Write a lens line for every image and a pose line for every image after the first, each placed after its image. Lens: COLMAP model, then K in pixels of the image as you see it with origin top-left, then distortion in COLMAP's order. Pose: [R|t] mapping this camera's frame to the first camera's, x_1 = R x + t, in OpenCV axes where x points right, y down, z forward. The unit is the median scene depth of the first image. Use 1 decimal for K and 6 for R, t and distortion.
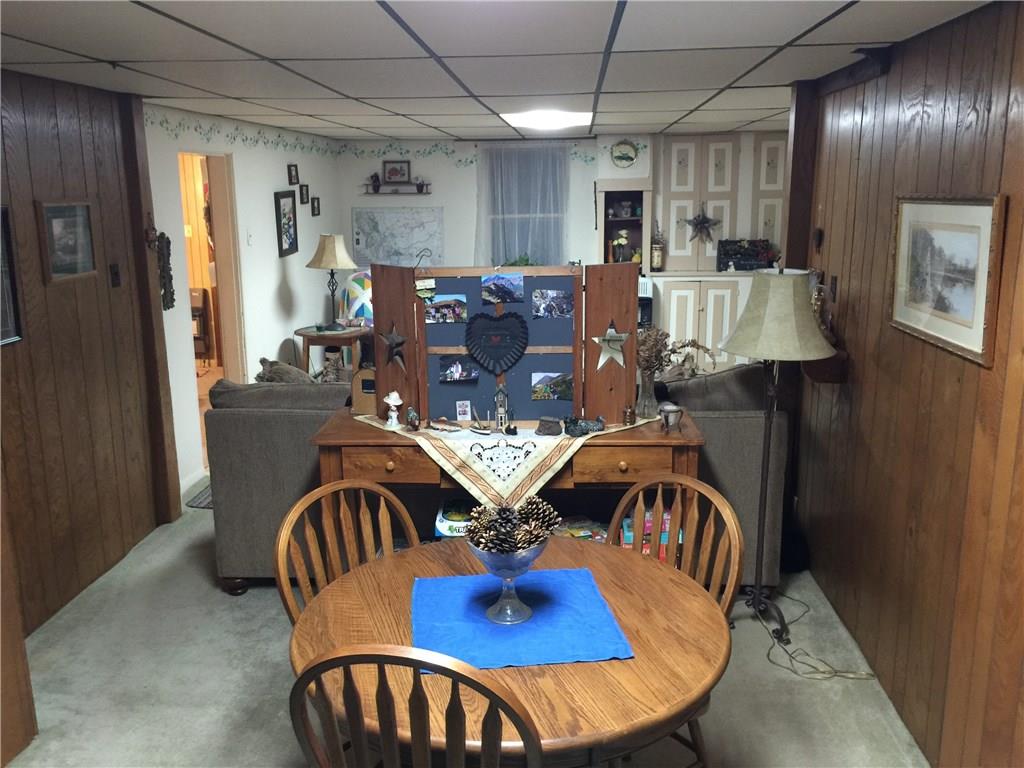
lens RADIAL K [[859.7, 0, 512.0], [0, 859.7, 384.0], [0, 0, 1]] dist [0.015109, -0.000841]
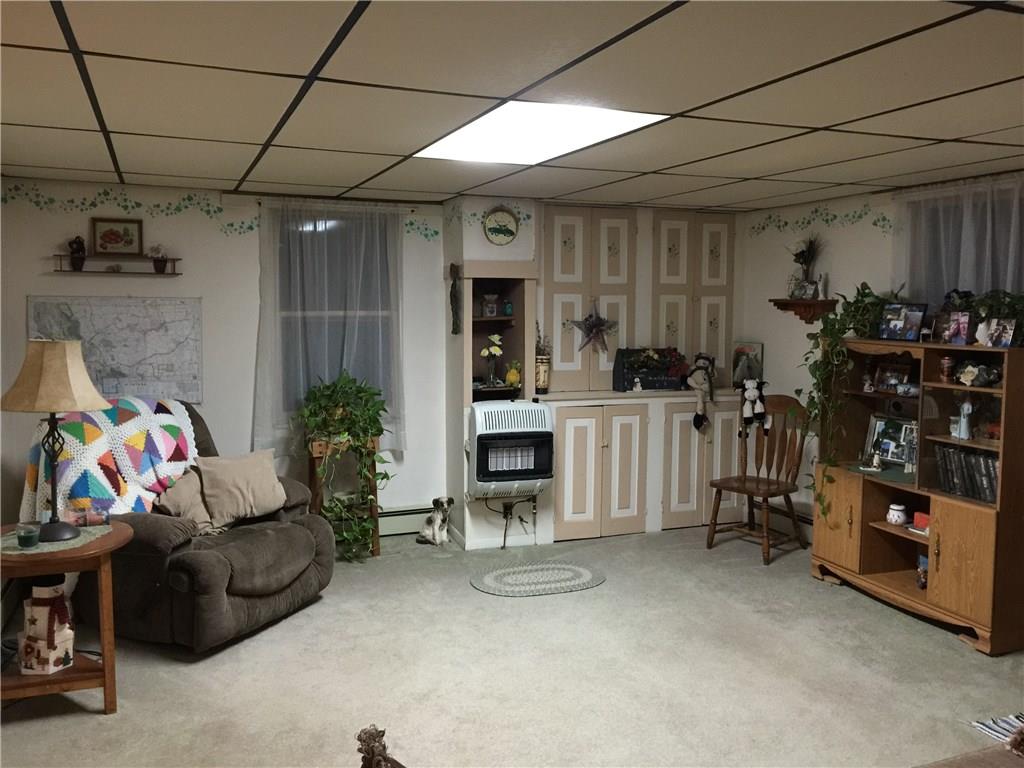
lens RADIAL K [[859.7, 0, 512.0], [0, 859.7, 384.0], [0, 0, 1]] dist [0.015109, -0.000841]
pose [[0.898960, -0.022868, 0.437433, -0.159109], [0.078553, 0.990863, -0.109633, -0.064139], [-0.430929, 0.132917, 0.892543, 0.388964]]
